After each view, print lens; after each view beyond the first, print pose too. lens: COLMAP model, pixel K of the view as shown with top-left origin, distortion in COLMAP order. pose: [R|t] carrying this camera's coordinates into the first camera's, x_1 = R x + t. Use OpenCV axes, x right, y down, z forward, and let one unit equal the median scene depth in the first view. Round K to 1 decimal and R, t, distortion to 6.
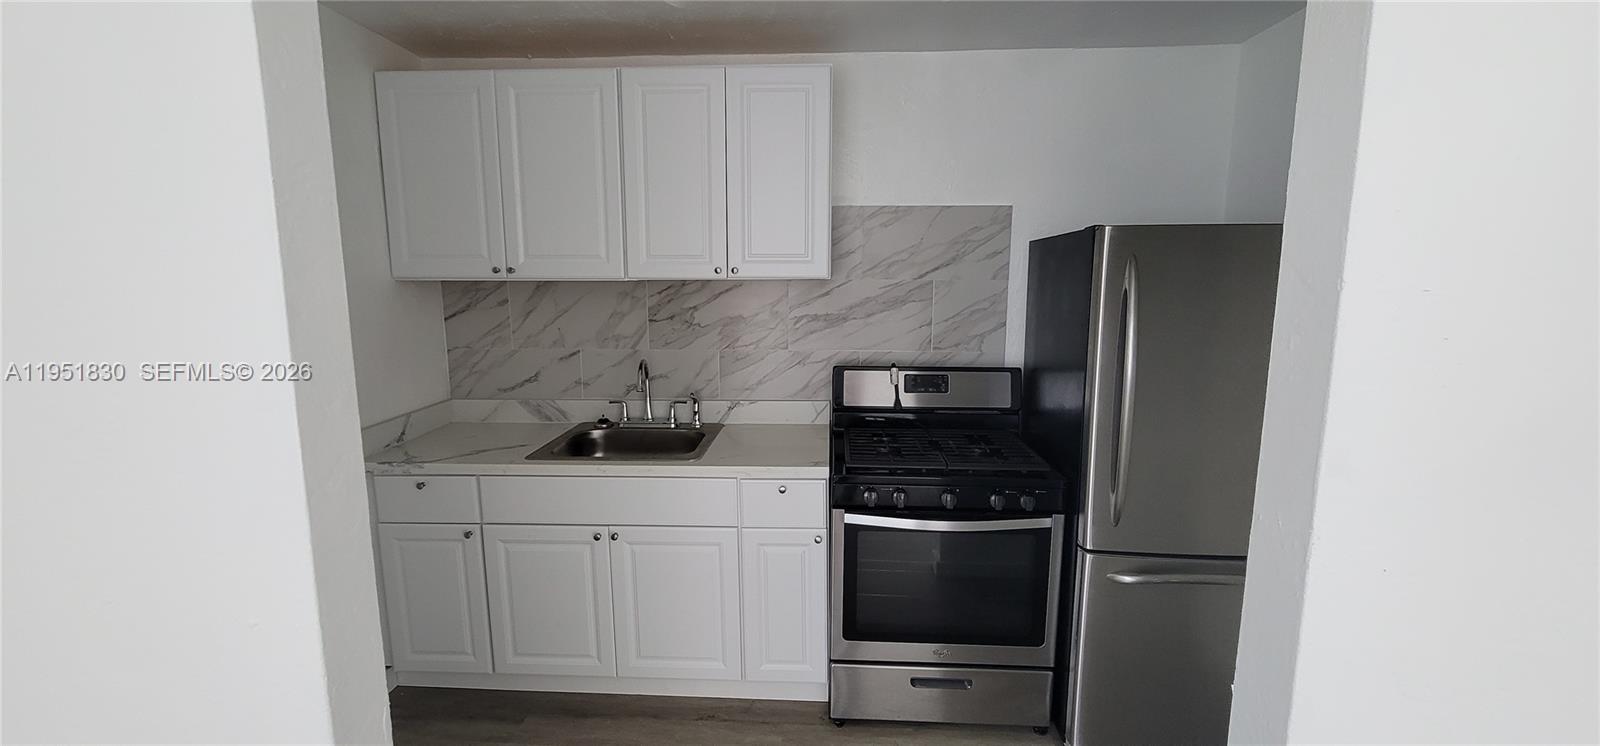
lens RADIAL K [[659.9, 0, 800.7], [0, 659.9, 369.3], [0, 0, 1]] dist [0.001822, 0.000039]
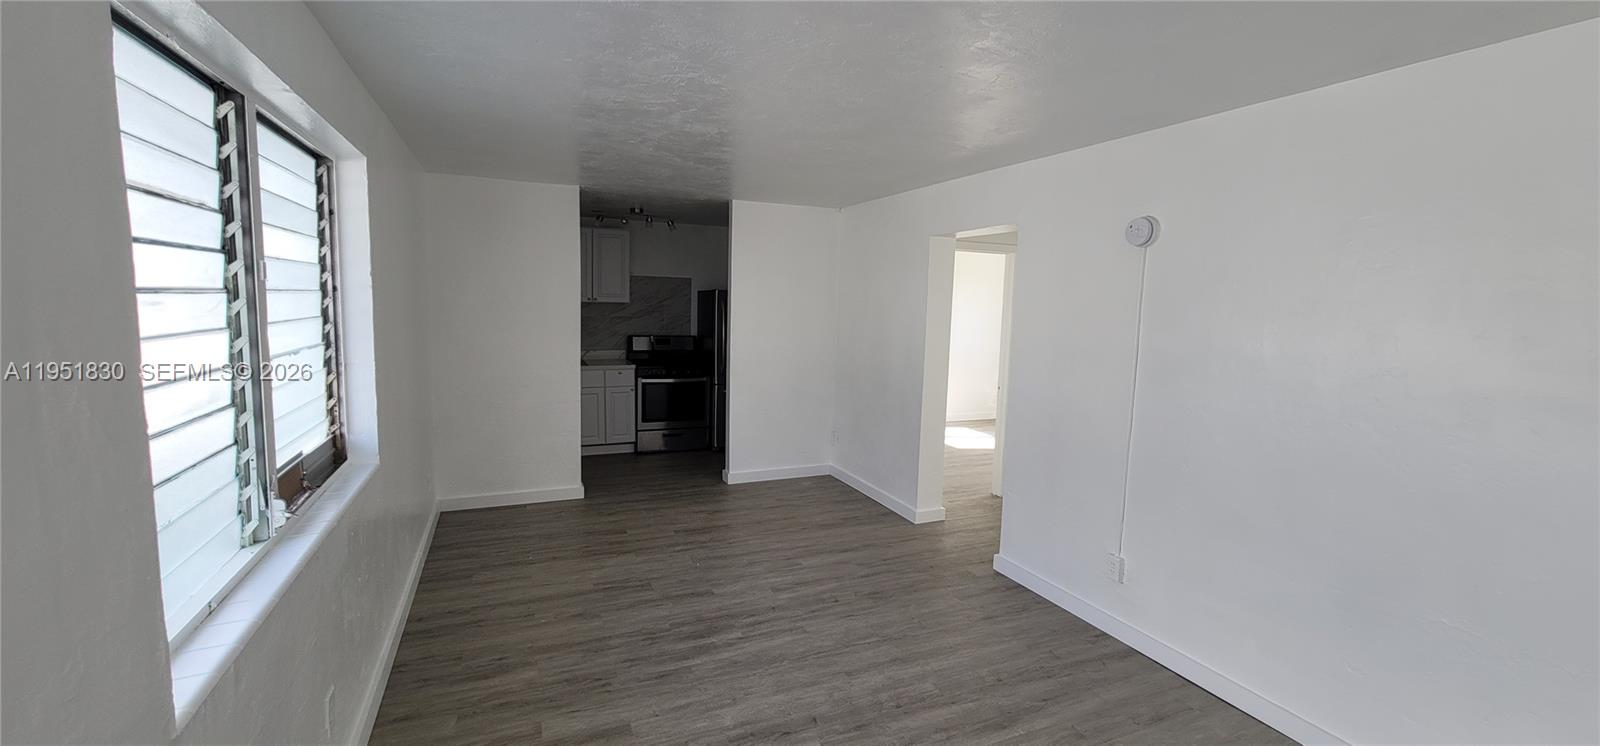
lens RADIAL K [[633.0, 0, 804.9], [0, 633.0, 364.7], [0, 0, 1]] dist [-0.018724, -0.000198]
pose [[0.891769, -0.022441, 0.451934, -0.468083], [0.039603, 0.998808, -0.028548, 0.212656], [-0.450755, 0.043356, 0.891594, -1.586040]]
